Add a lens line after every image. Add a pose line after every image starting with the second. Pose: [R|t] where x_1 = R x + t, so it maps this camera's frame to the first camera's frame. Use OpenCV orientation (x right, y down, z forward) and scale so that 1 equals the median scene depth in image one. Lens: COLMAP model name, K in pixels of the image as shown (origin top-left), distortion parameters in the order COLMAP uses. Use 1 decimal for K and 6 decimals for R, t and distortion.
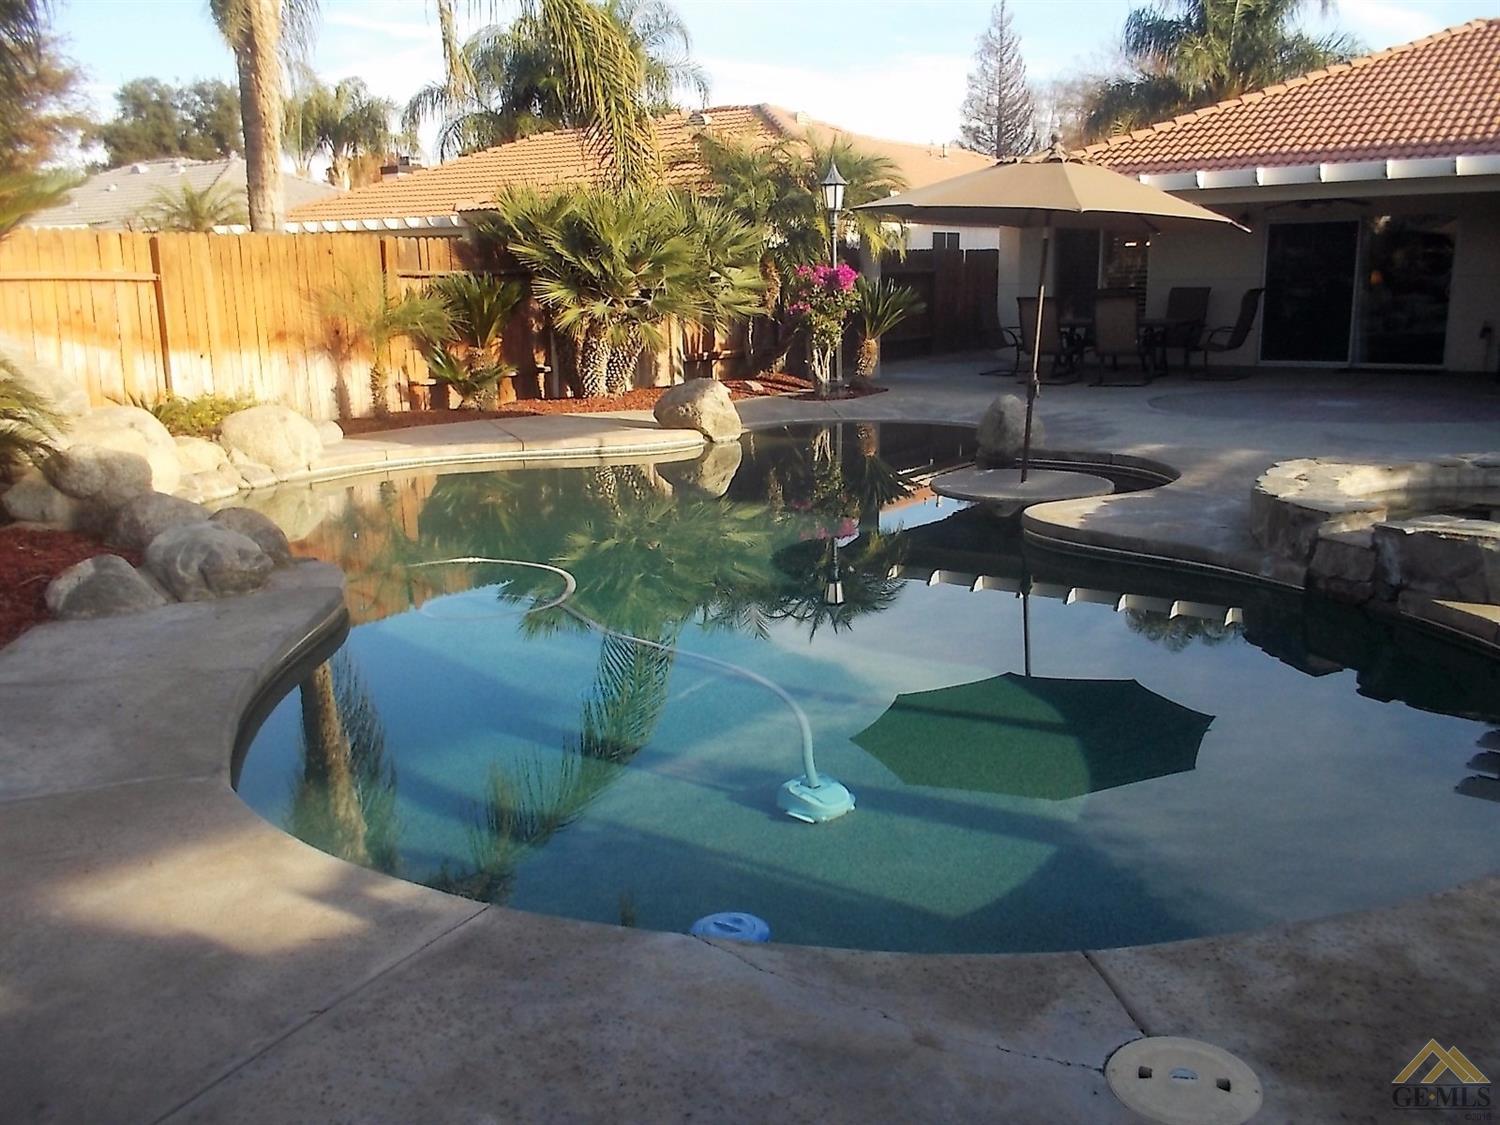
lens RADIAL K [[1305.8, 0, 722.7], [0, 1305.8, 562.8], [0, 0, 1]] dist [0.072853, -0.111743]
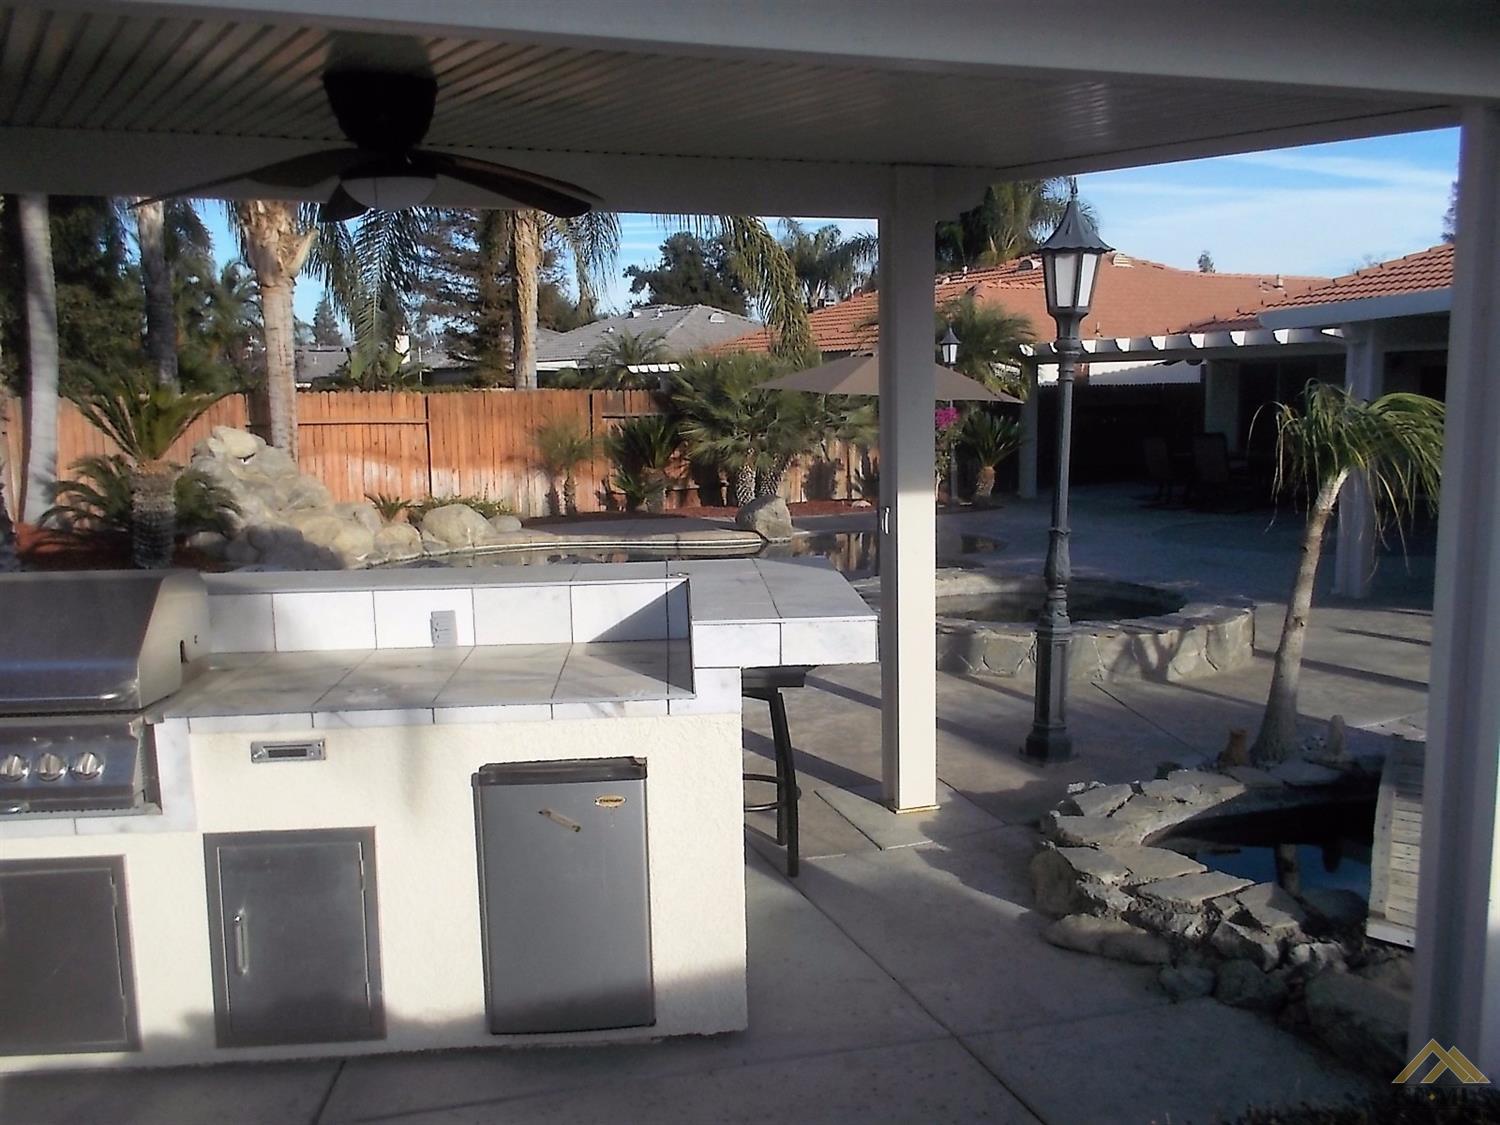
lens RADIAL K [[1305.8, 0, 743.7], [0, 1305.8, 568.4], [0, 0, 1]] dist [0.072853, -0.111743]
pose [[0.918514, 0.052305, -0.391914, 0.491720], [-0.081589, 0.994952, -0.058429, 0.016506], [0.386880, 0.085644, 0.918144, -0.247864]]
